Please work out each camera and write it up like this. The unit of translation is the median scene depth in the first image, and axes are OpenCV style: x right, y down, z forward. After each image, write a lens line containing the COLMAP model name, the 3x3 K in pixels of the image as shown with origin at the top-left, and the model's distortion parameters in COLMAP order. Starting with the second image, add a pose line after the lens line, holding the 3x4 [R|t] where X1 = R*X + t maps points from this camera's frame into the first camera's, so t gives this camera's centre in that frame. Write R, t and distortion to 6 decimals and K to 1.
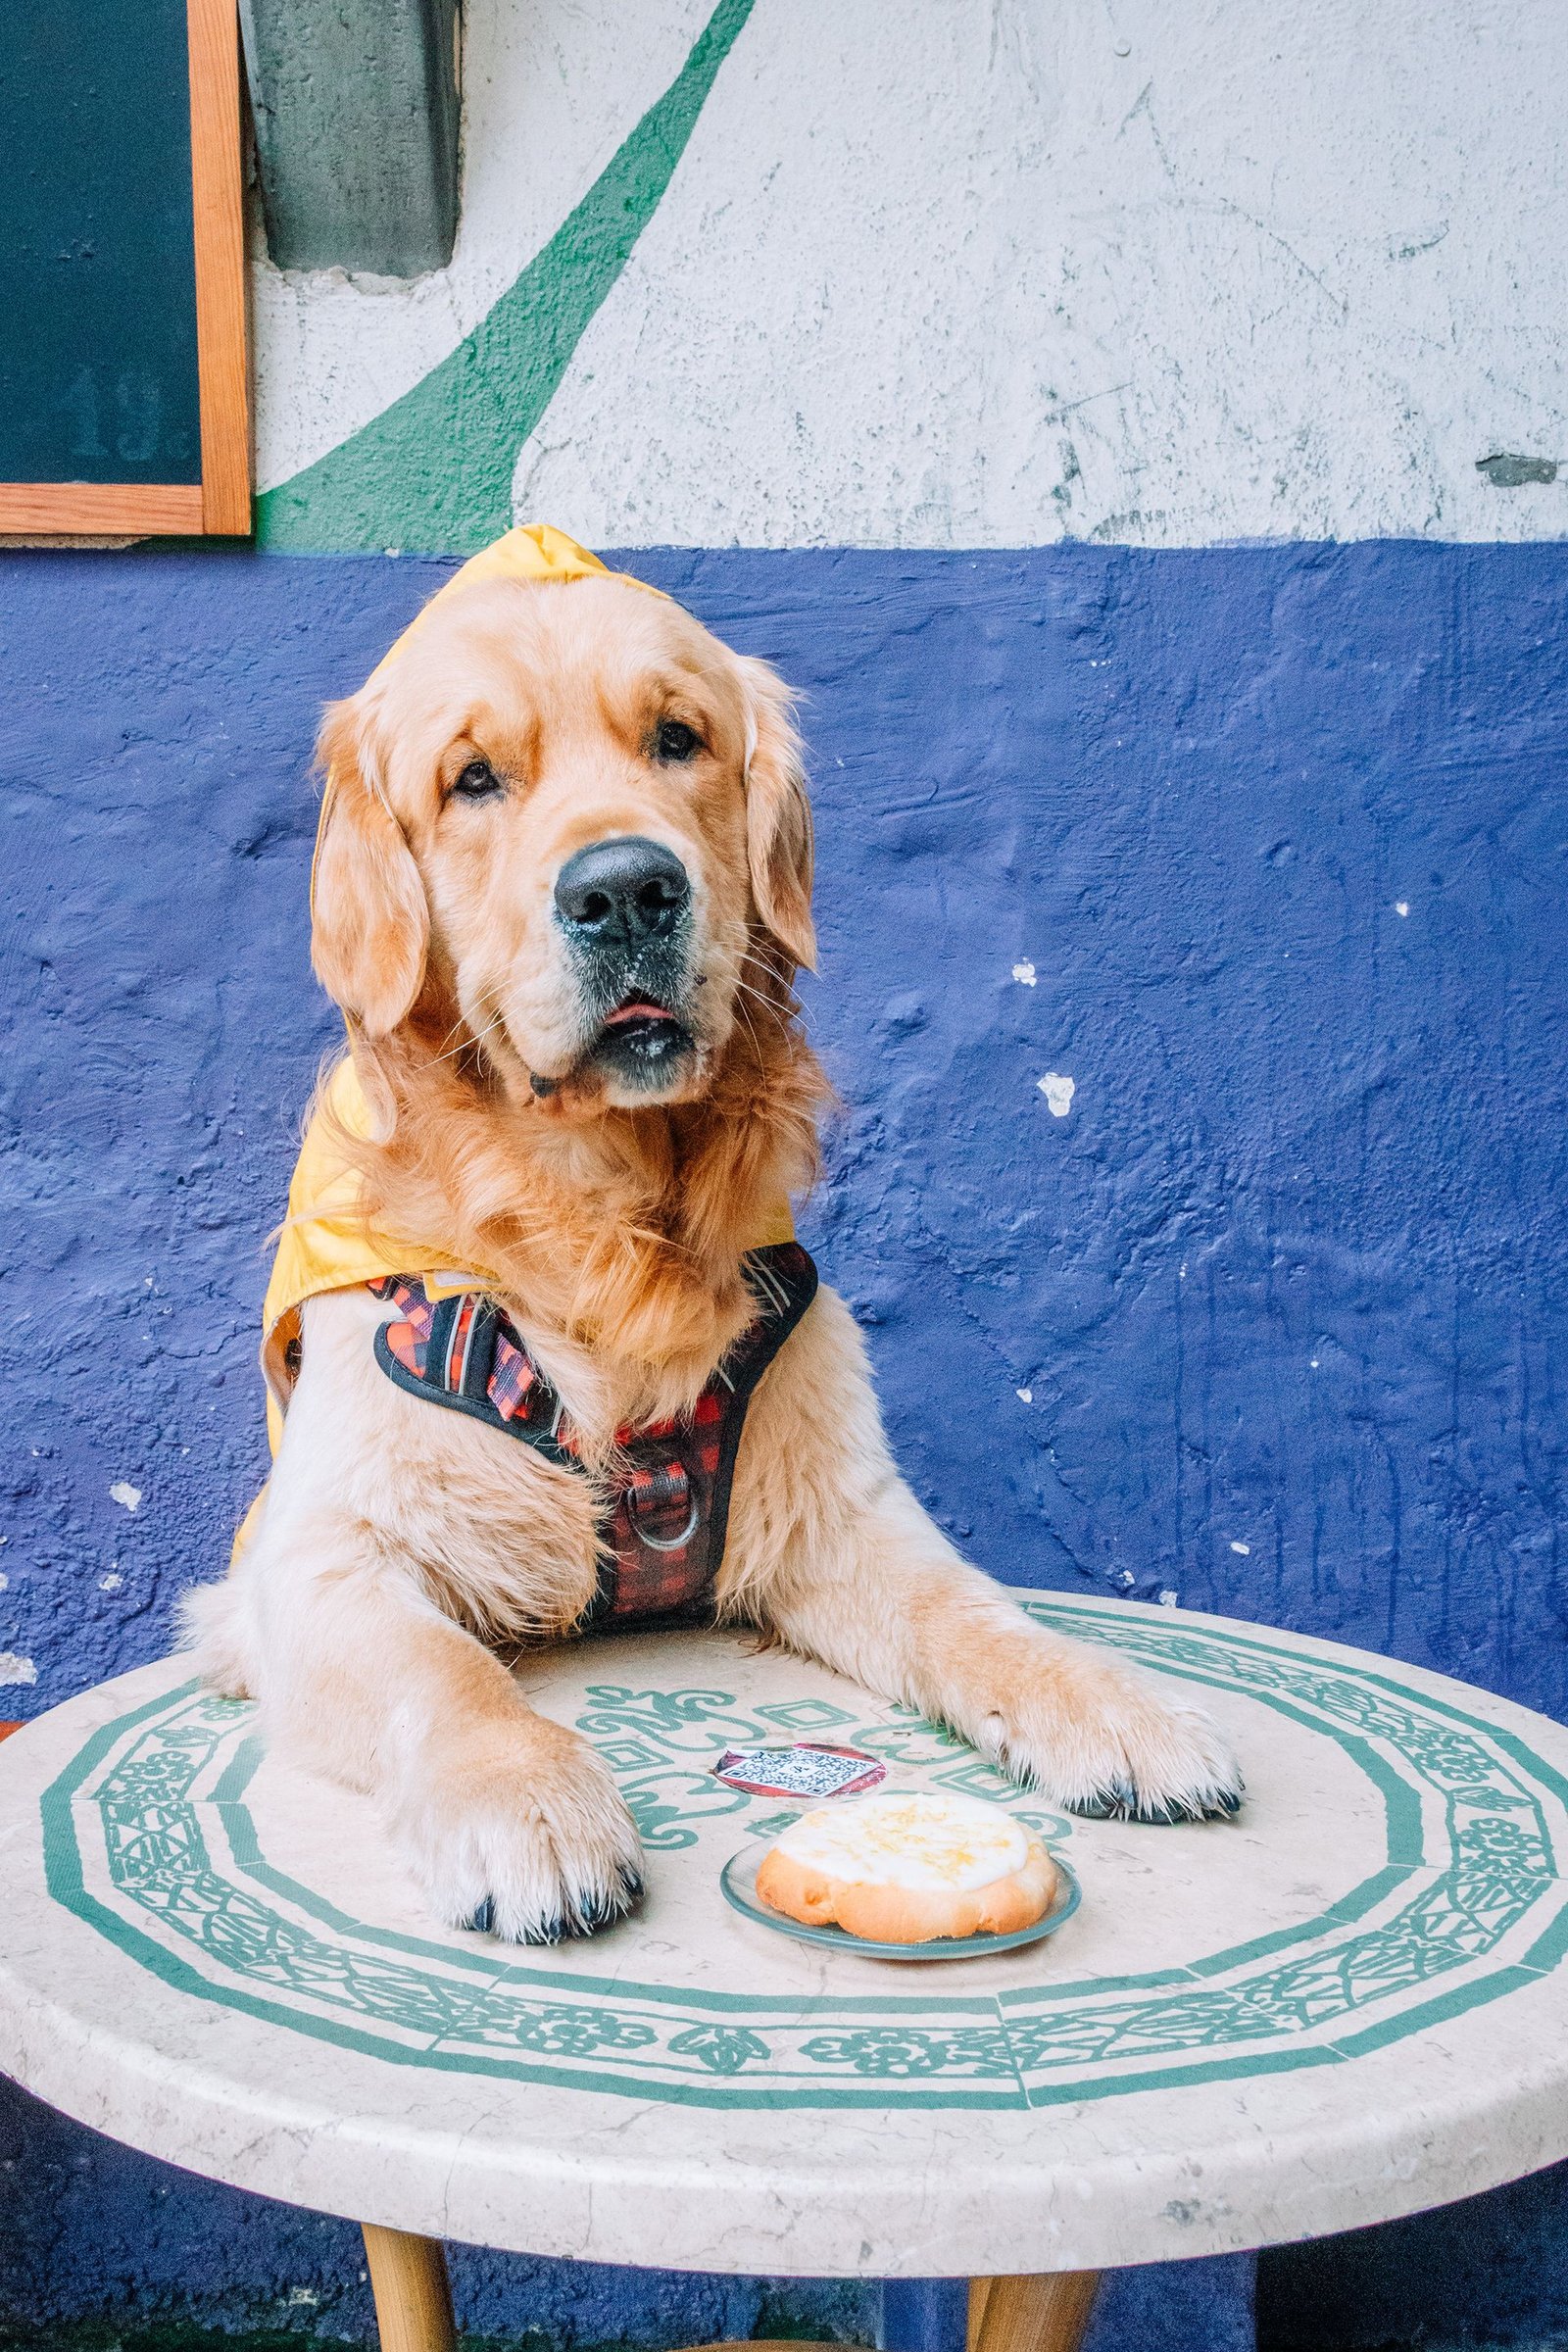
lens RADIAL K [[4391.3, 0, 784.0], [0, 4391.3, 1176.0], [0, 0, 1]] dist [-0.012809, 0.004268]
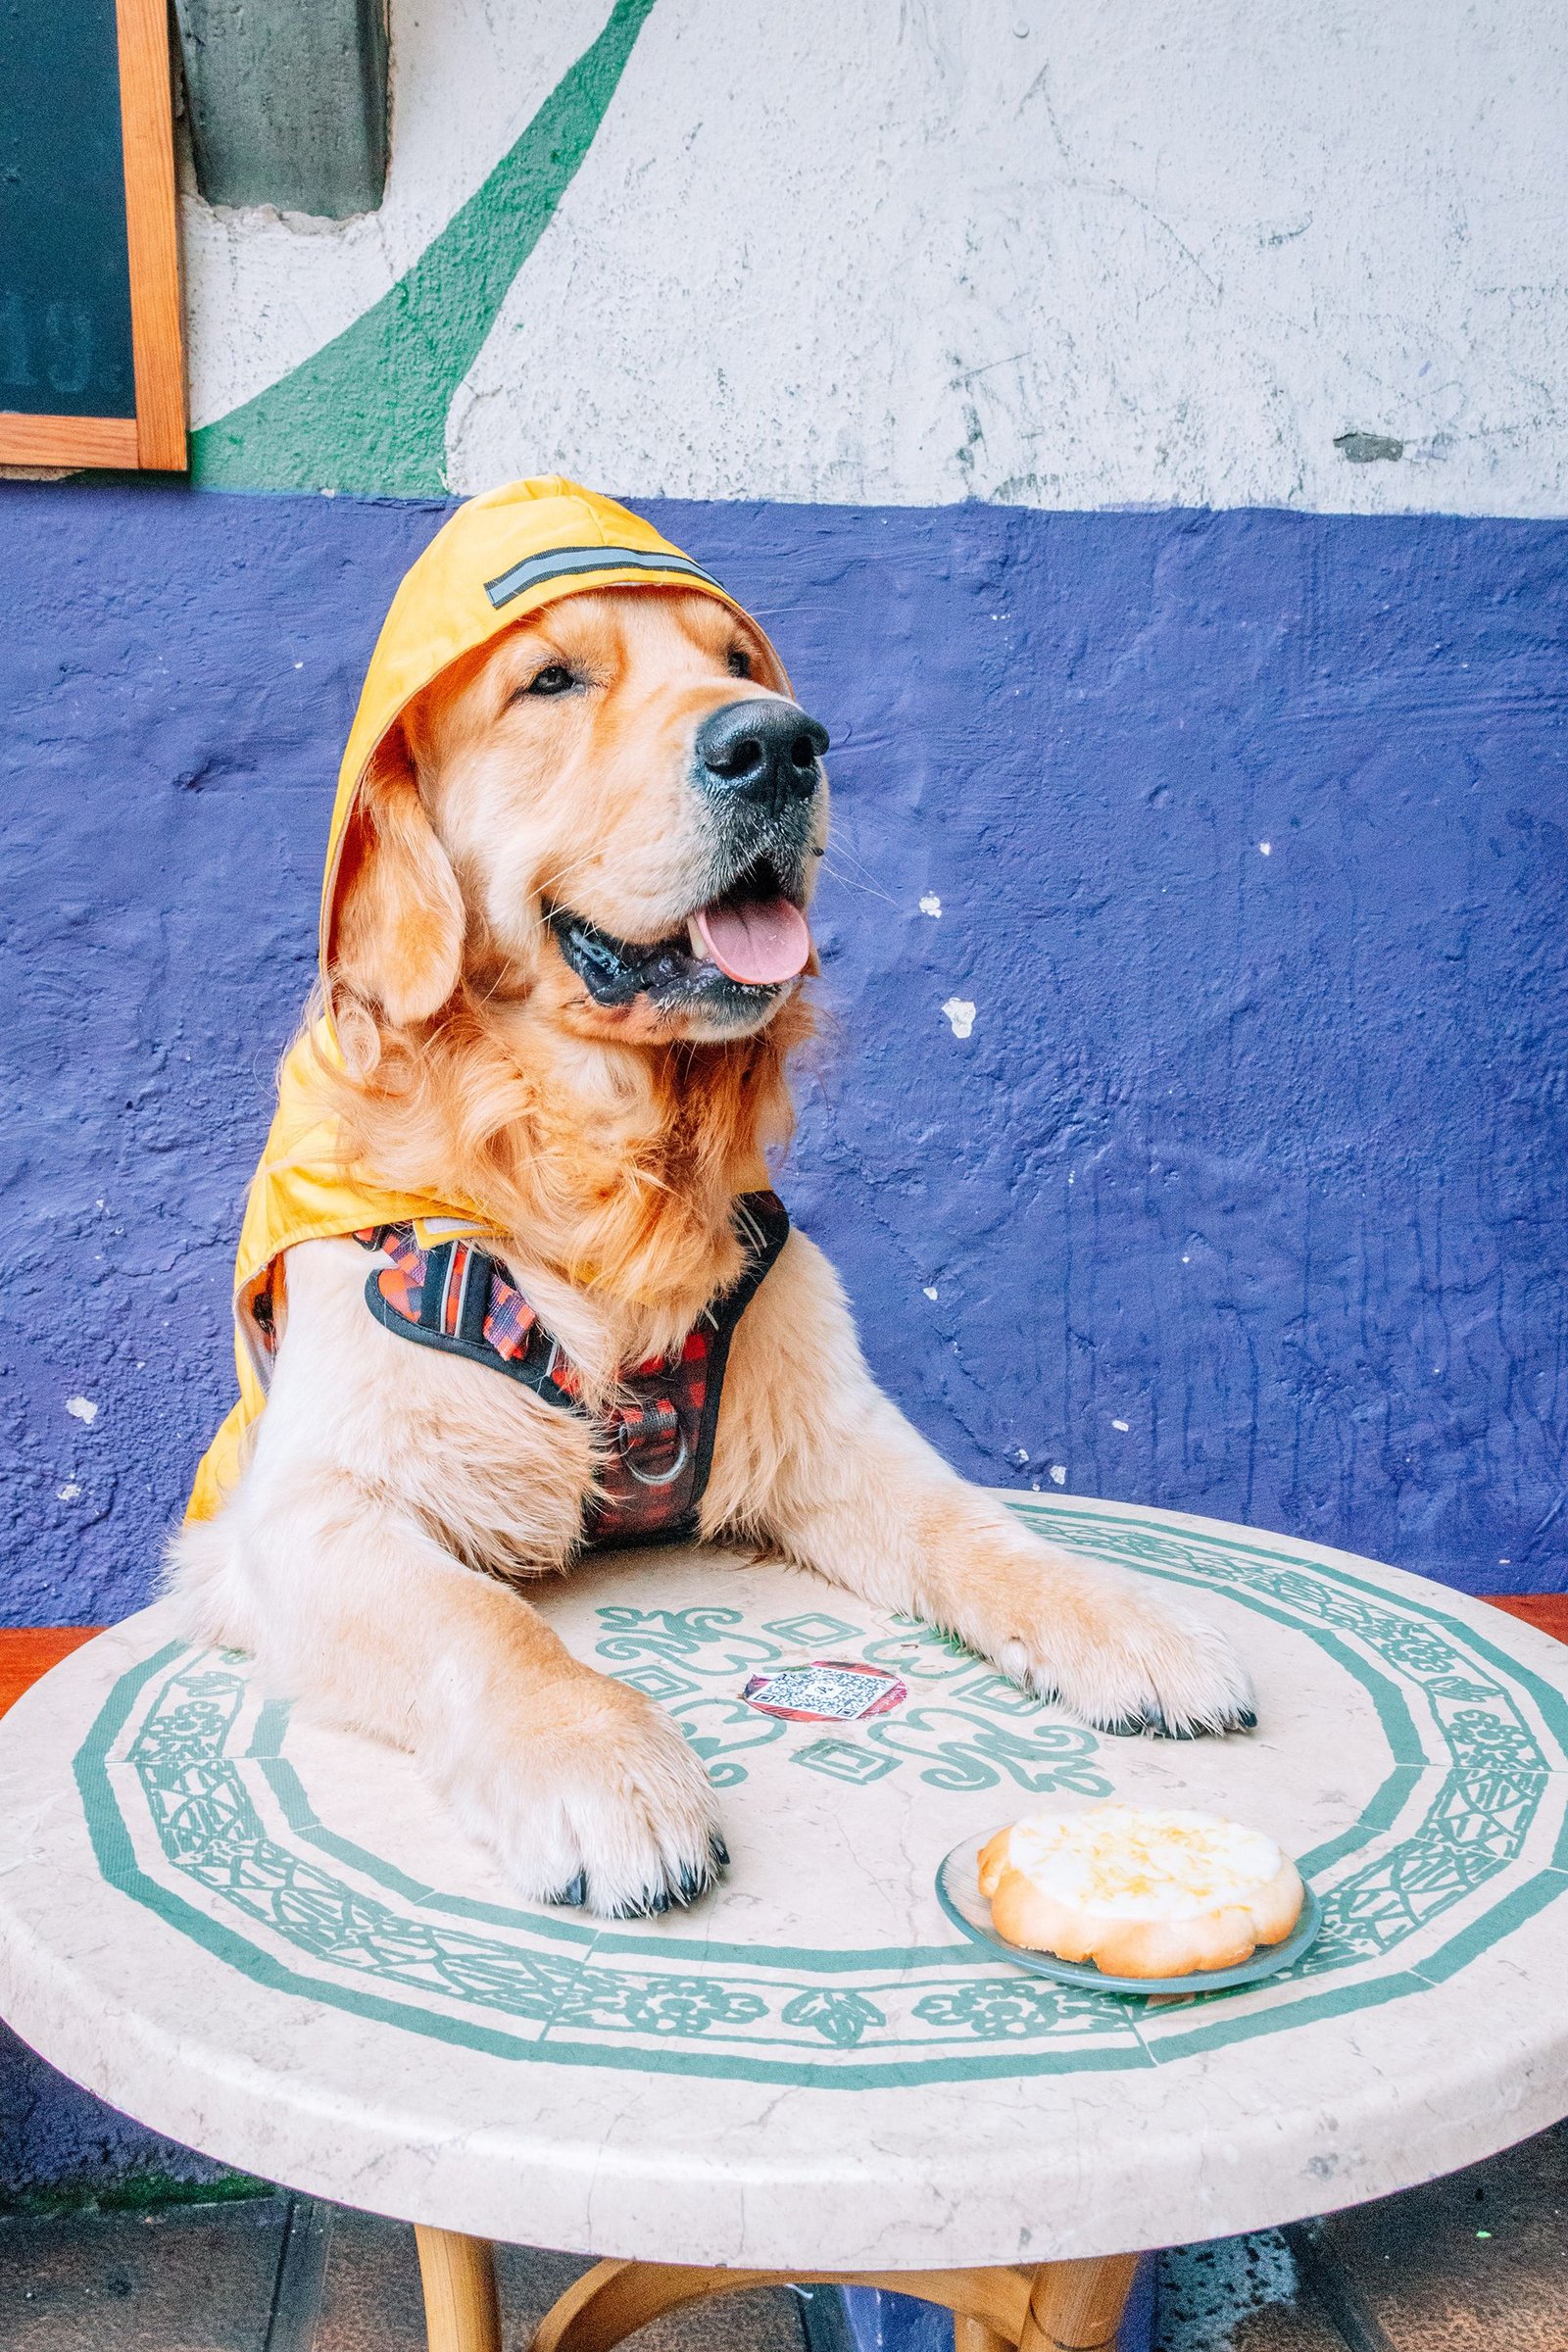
lens RADIAL K [[2837.2, 0, 783.9], [0, 2837.2, 1209.3], [0, 0, 1]] dist [-0.003293, -0.003799]
pose [[0.978325, -0.020492, 0.206059, -0.126713], [0.002906, 0.996352, 0.085286, -0.031506], [-0.207055, -0.082838, 0.974816, 0.320552]]
